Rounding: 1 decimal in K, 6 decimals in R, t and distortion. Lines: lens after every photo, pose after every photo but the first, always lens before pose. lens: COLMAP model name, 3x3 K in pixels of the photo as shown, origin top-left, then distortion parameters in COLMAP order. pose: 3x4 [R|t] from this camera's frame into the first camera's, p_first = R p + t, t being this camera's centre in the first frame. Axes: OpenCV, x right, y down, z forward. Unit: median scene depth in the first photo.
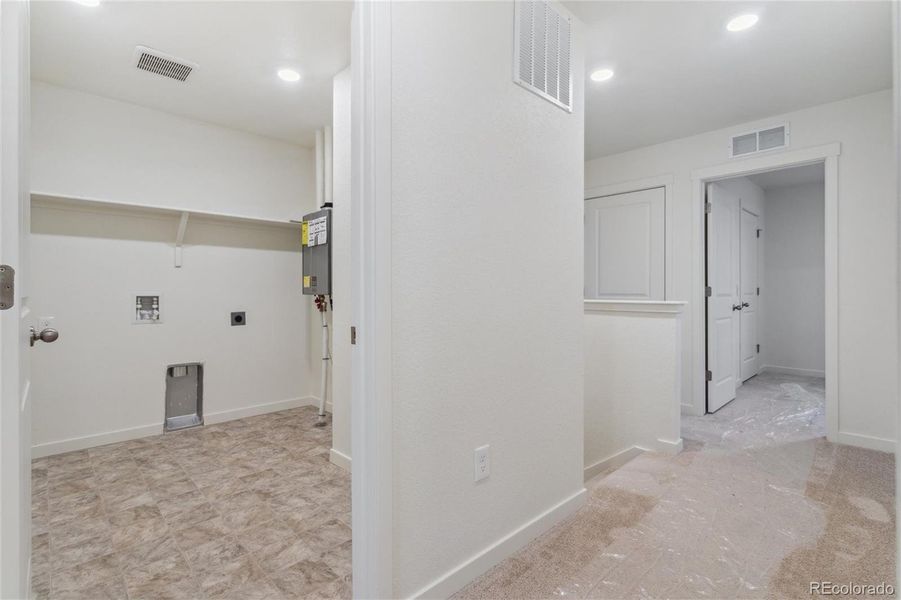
lens RADIAL K [[430.9, 0, 448.3], [0, 430.9, 295.8], [0, 0, 1]] dist [0.000010, 0.000266]
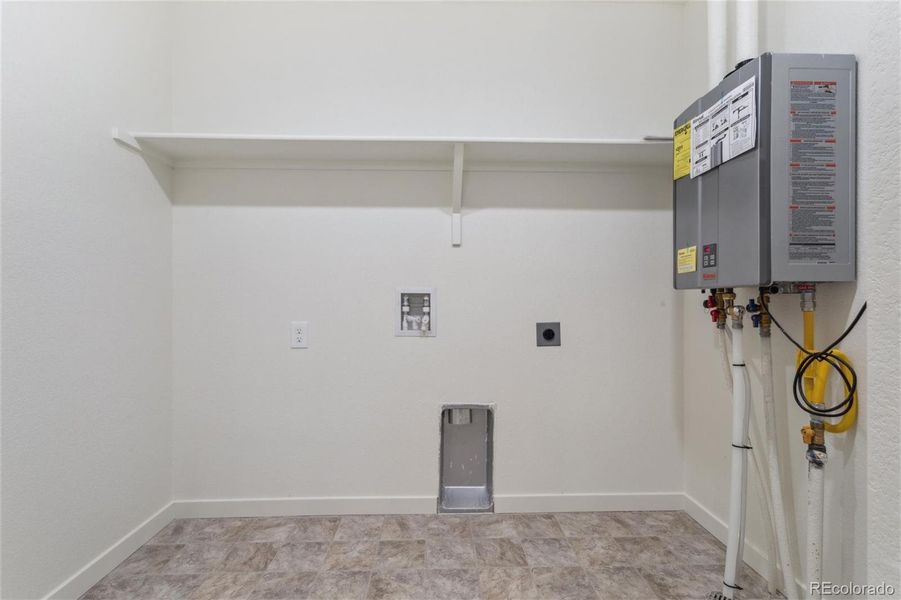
lens RADIAL K [[430.9, 0, 448.3], [0, 430.9, 295.8], [0, 0, 1]] dist [0.000010, 0.000266]
pose [[0.748603, -0.007210, -0.662979, -0.231094], [-0.005044, 0.999850, -0.016569, 0.013991], [0.662999, 0.015747, 0.748454, 0.535630]]
